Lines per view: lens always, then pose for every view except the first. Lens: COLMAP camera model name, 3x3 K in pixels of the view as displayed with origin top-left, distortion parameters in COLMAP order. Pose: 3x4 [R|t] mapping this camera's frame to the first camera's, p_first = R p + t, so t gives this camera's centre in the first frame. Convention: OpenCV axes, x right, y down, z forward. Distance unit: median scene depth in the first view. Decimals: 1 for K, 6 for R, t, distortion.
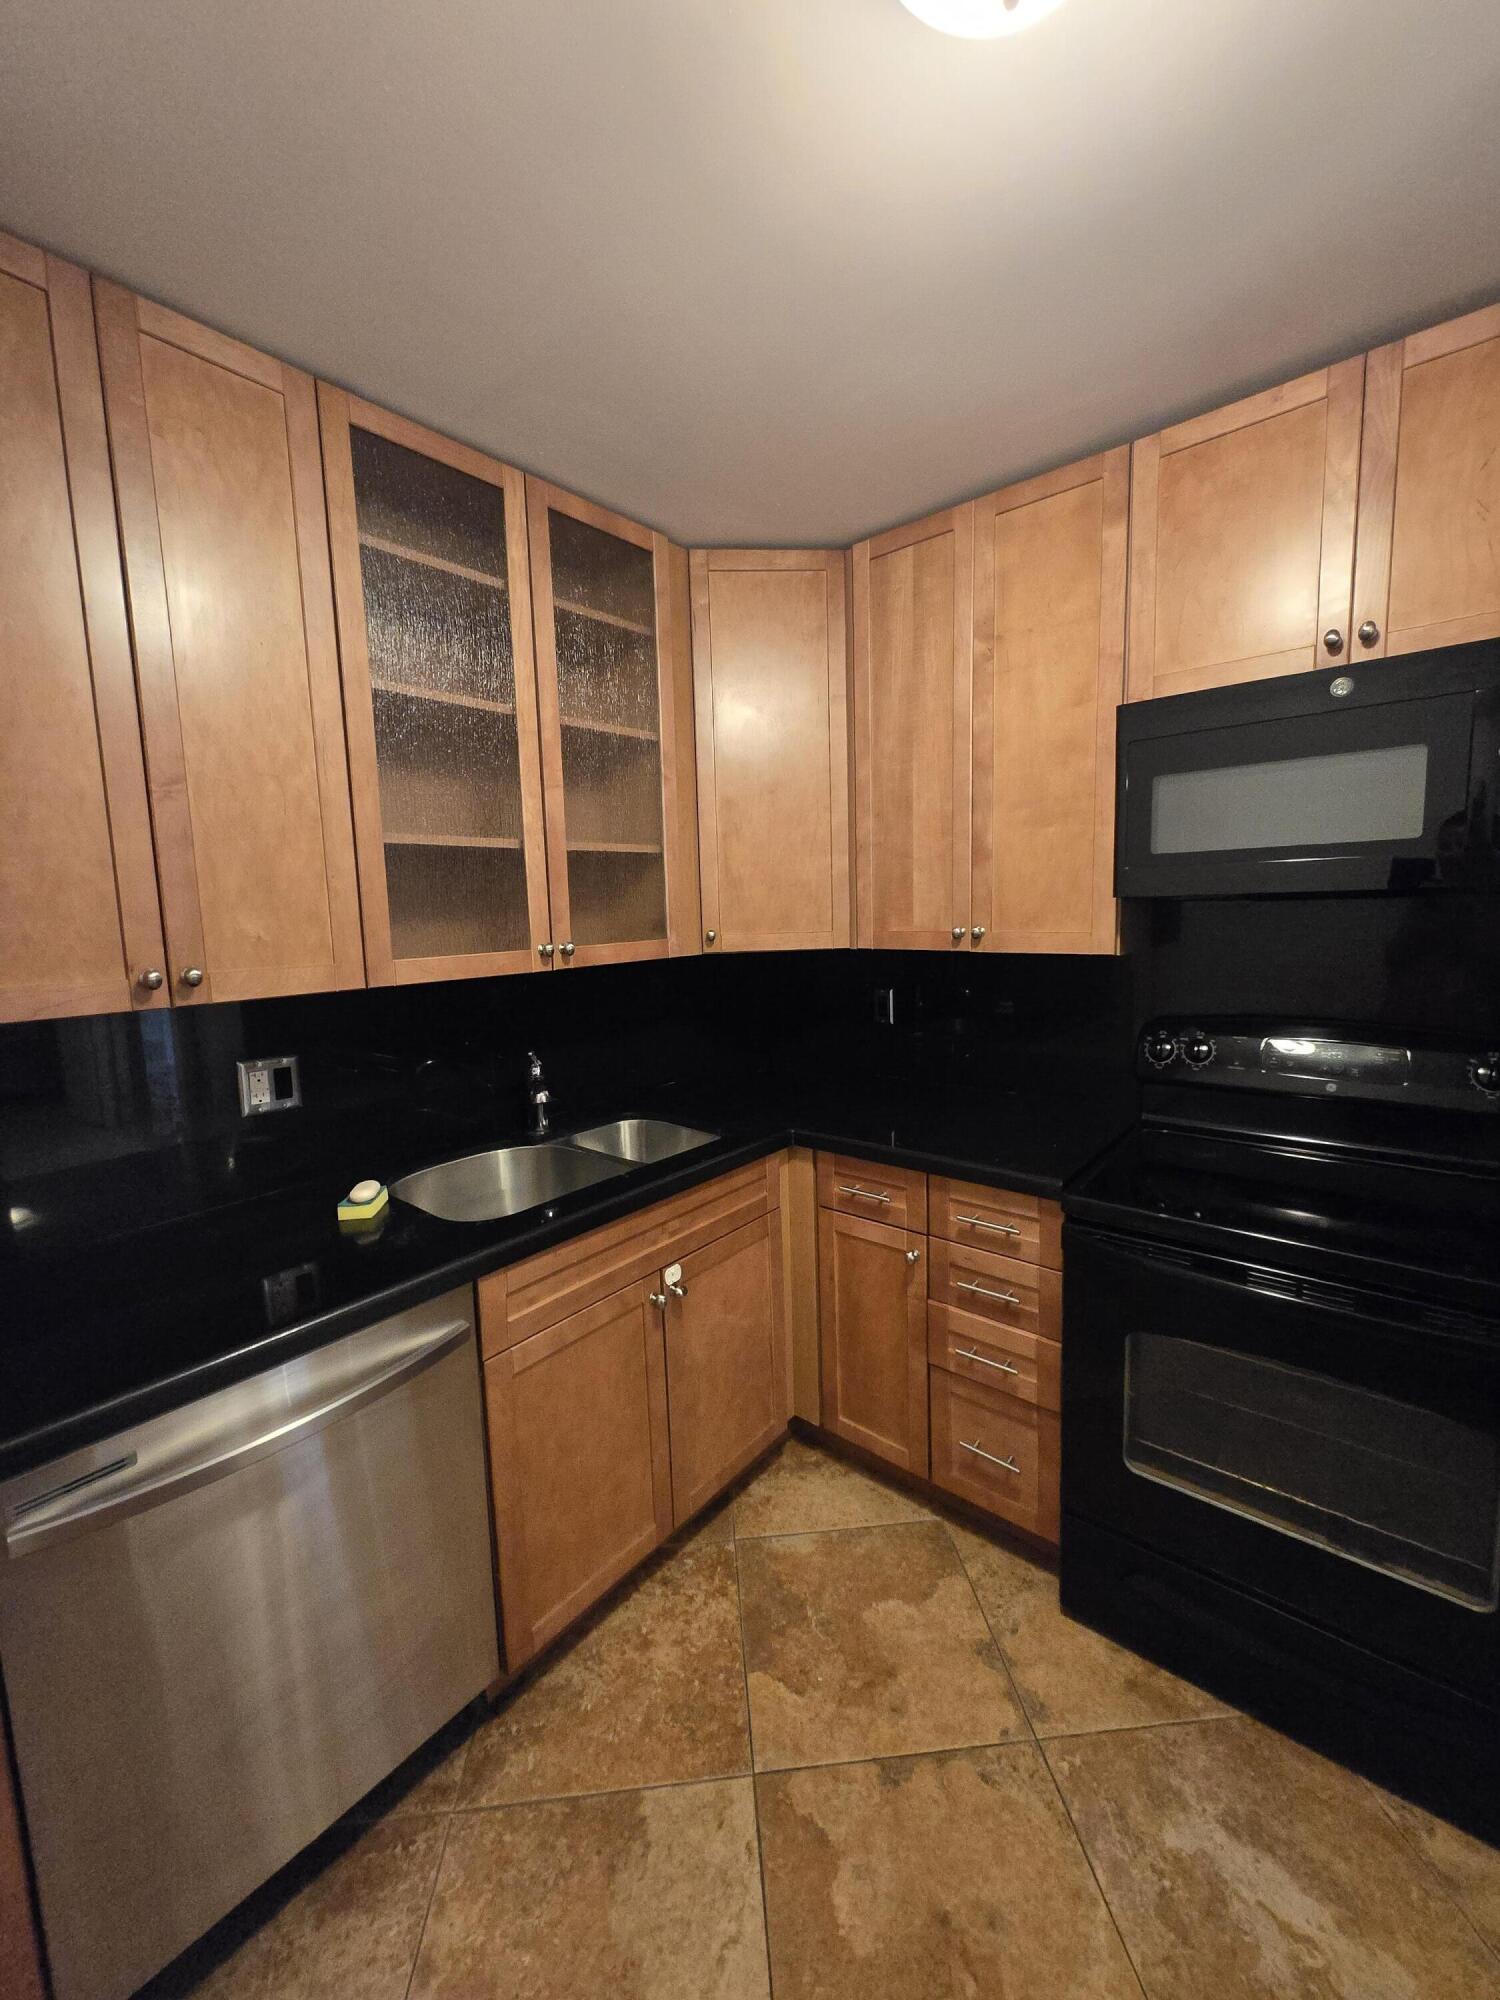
lens RADIAL K [[782.8, 0, 744.8], [0, 782.8, 995.1], [0, 0, 1]] dist [0.002443, -0.001233]
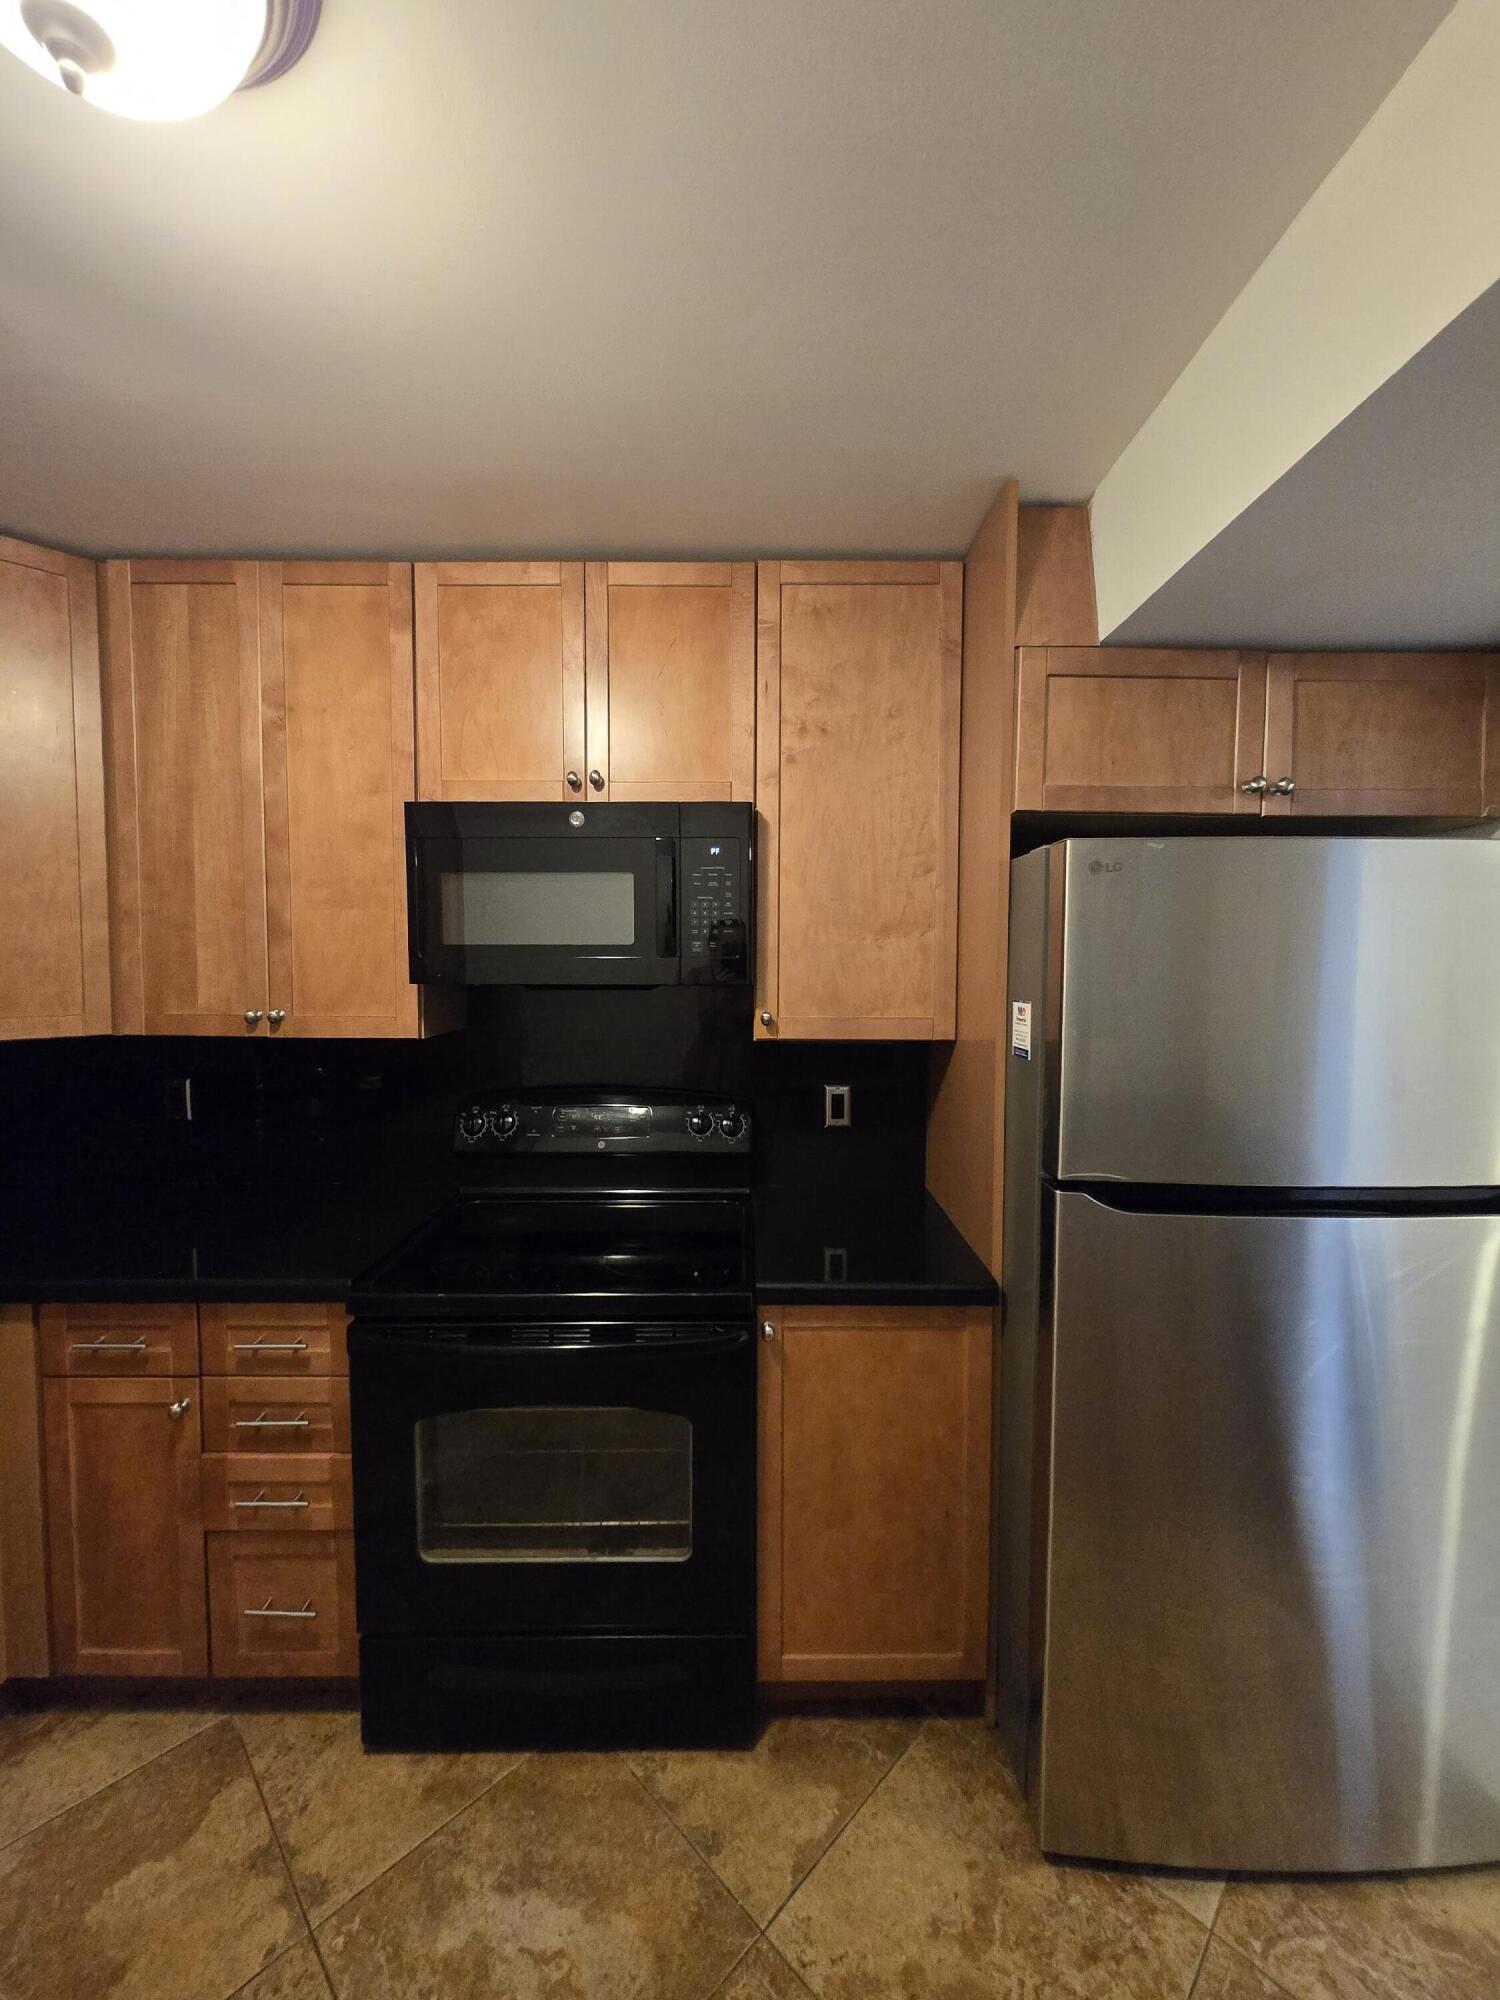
lens RADIAL K [[782.8, 0, 750.3], [0, 782.8, 994.3], [0, 0, 1]] dist [0.002443, -0.001233]
pose [[0.758629, 0.001987, 0.651519, 0.144105], [0.048457, 0.997054, -0.059464, -0.028862], [-0.649718, 0.076682, 0.756298, -0.066278]]
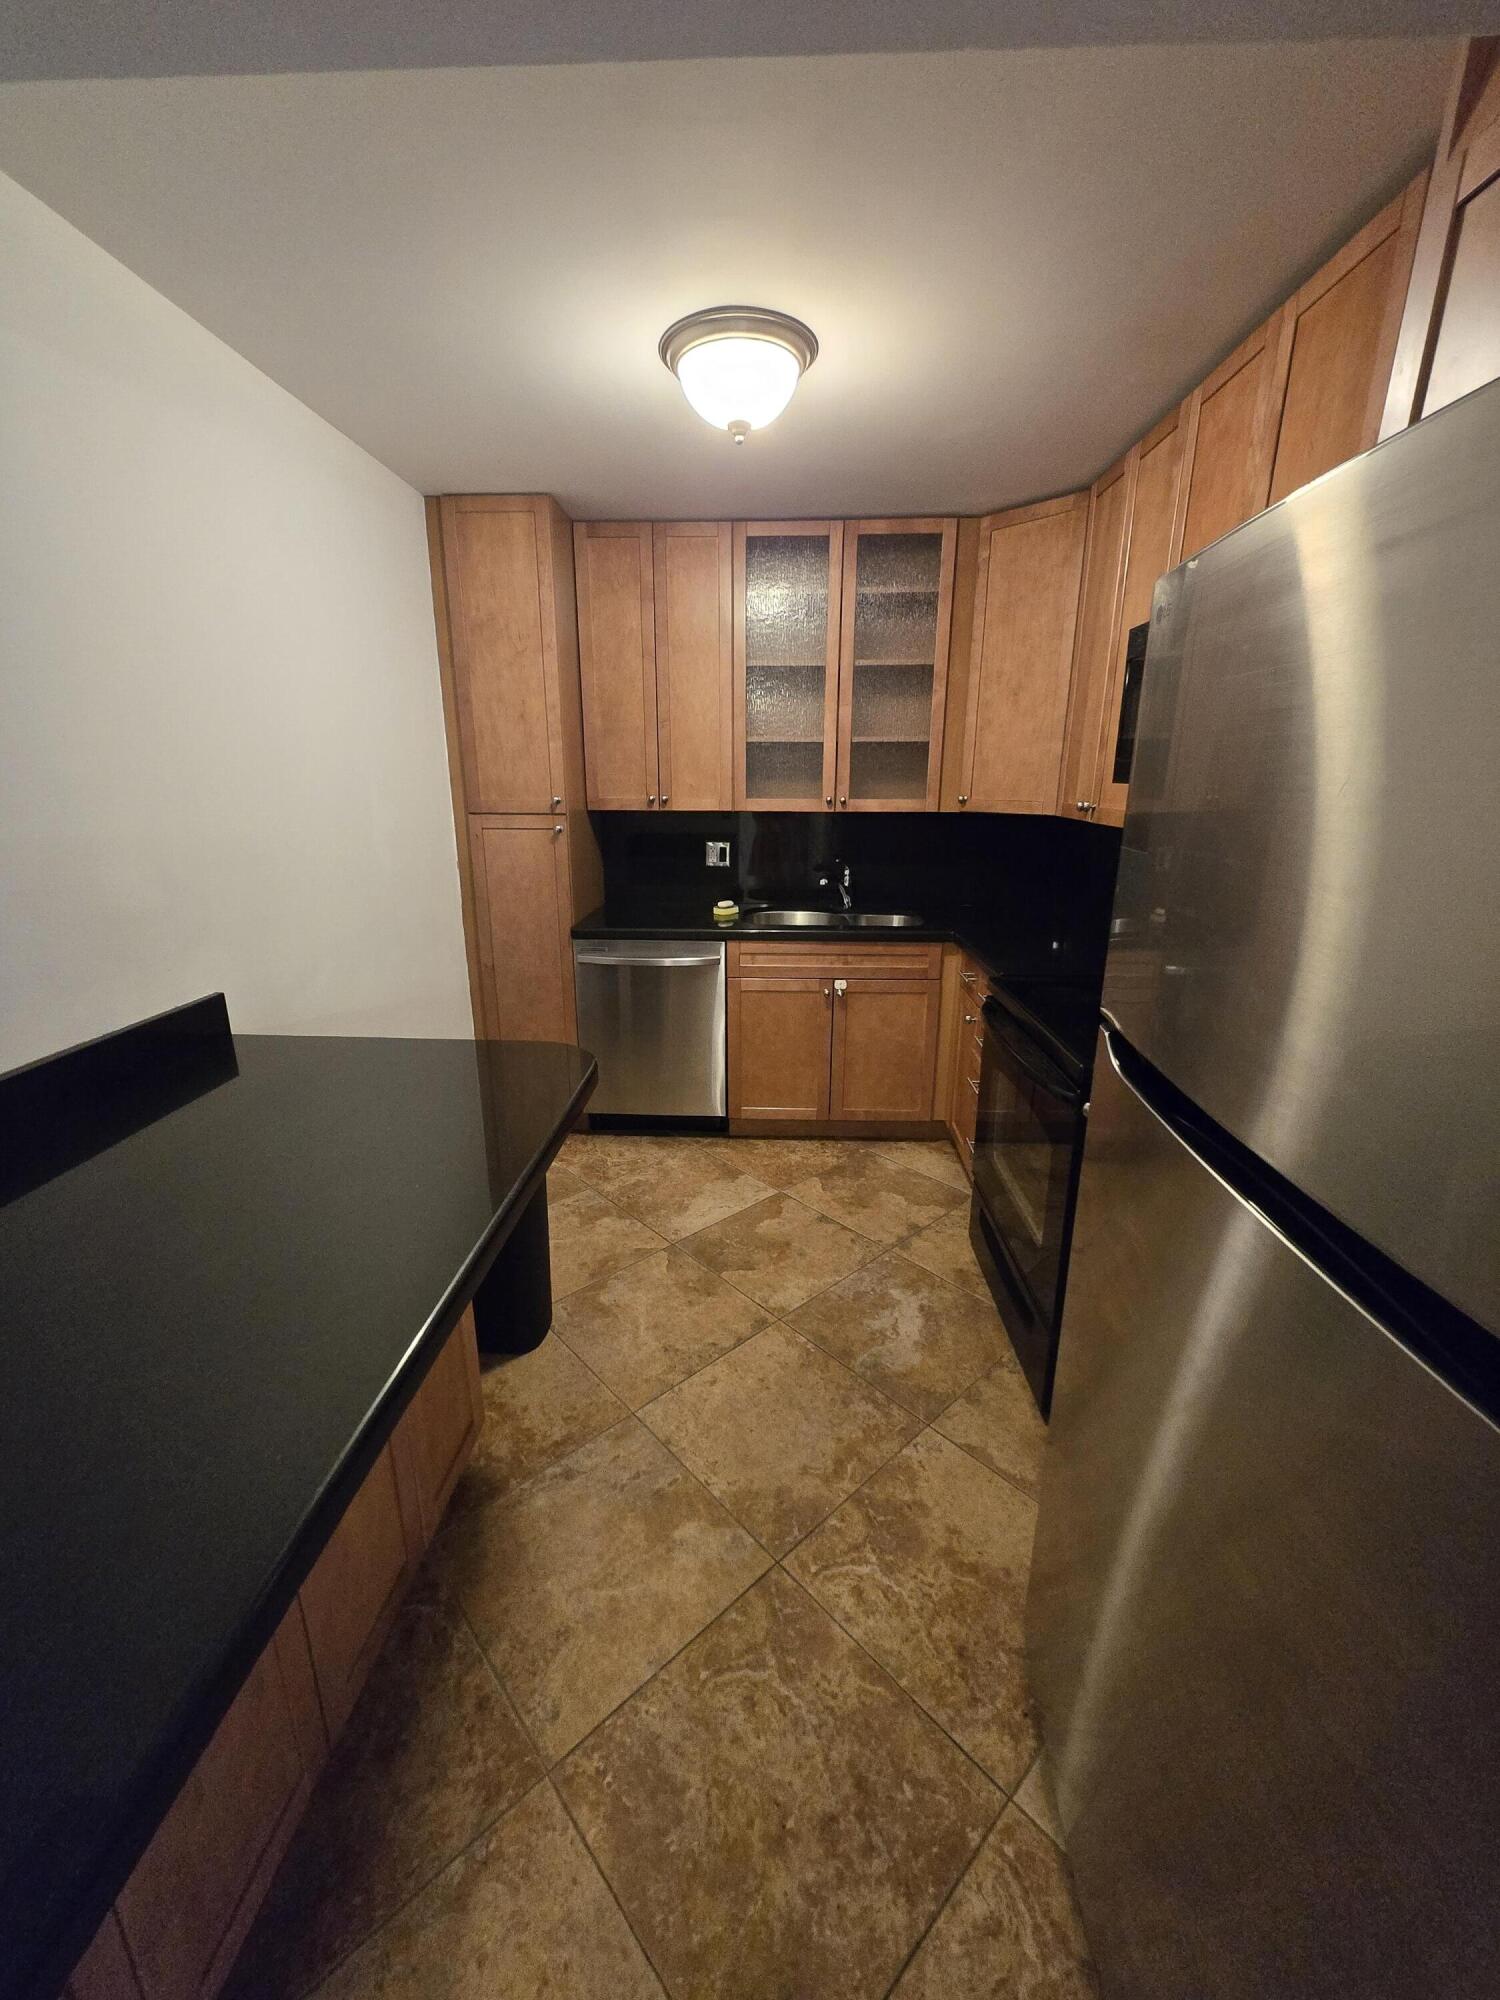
lens RADIAL K [[782.8, 0, 742.7], [0, 782.8, 995.3], [0, 0, 1]] dist [0.002443, -0.001233]
pose [[0.606702, 0.248087, -0.755225, 1.194887], [-0.113152, 0.967331, 0.226862, -0.009291], [0.786835, -0.052183, 0.614954, -0.319566]]
